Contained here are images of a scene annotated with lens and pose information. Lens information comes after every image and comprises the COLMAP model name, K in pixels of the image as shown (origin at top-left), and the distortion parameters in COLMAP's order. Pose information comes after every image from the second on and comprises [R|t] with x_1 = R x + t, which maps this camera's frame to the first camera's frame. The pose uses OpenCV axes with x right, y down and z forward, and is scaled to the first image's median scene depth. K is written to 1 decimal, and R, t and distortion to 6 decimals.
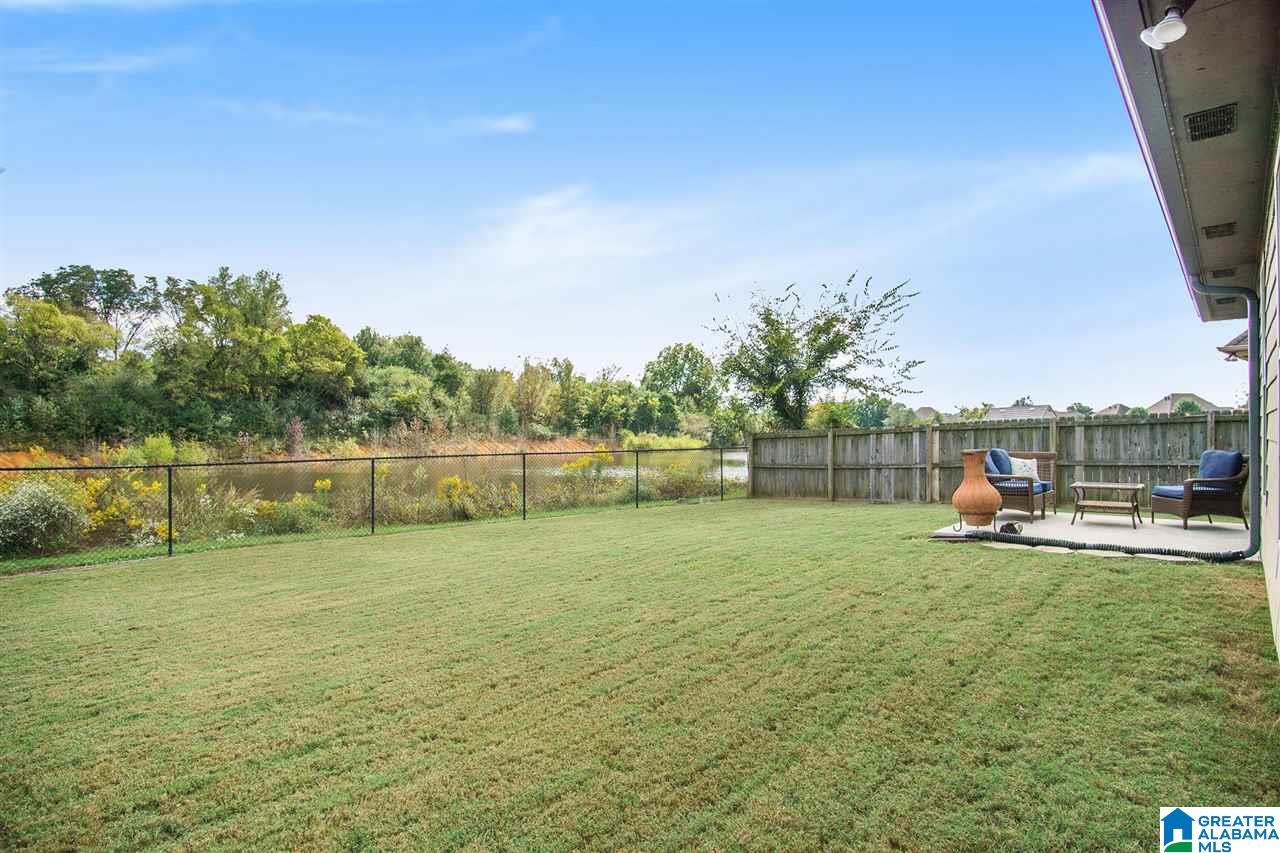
lens RADIAL K [[729.7, 0, 696.5], [0, 729.7, 427.0], [0, 0, 1]] dist [-0.002309, 0.003330]
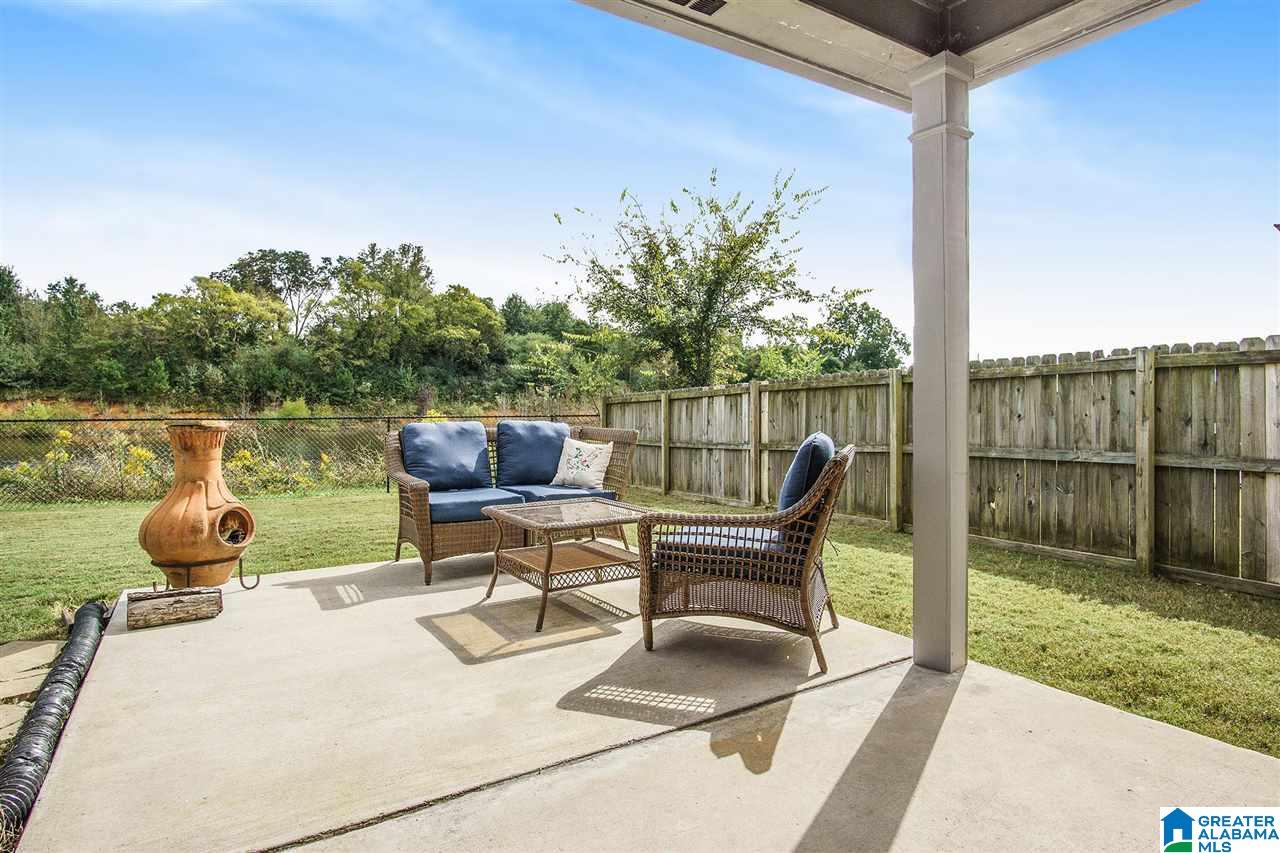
lens RADIAL K [[729.7, 0, 712.3], [0, 729.7, 397.2], [0, 0, 1]] dist [-0.002309, 0.003330]
pose [[0.954519, 0.002579, -0.298140, 0.145636], [-0.001489, 0.999991, 0.003883, 0.002289], [0.298147, -0.003263, 0.954514, 0.119407]]
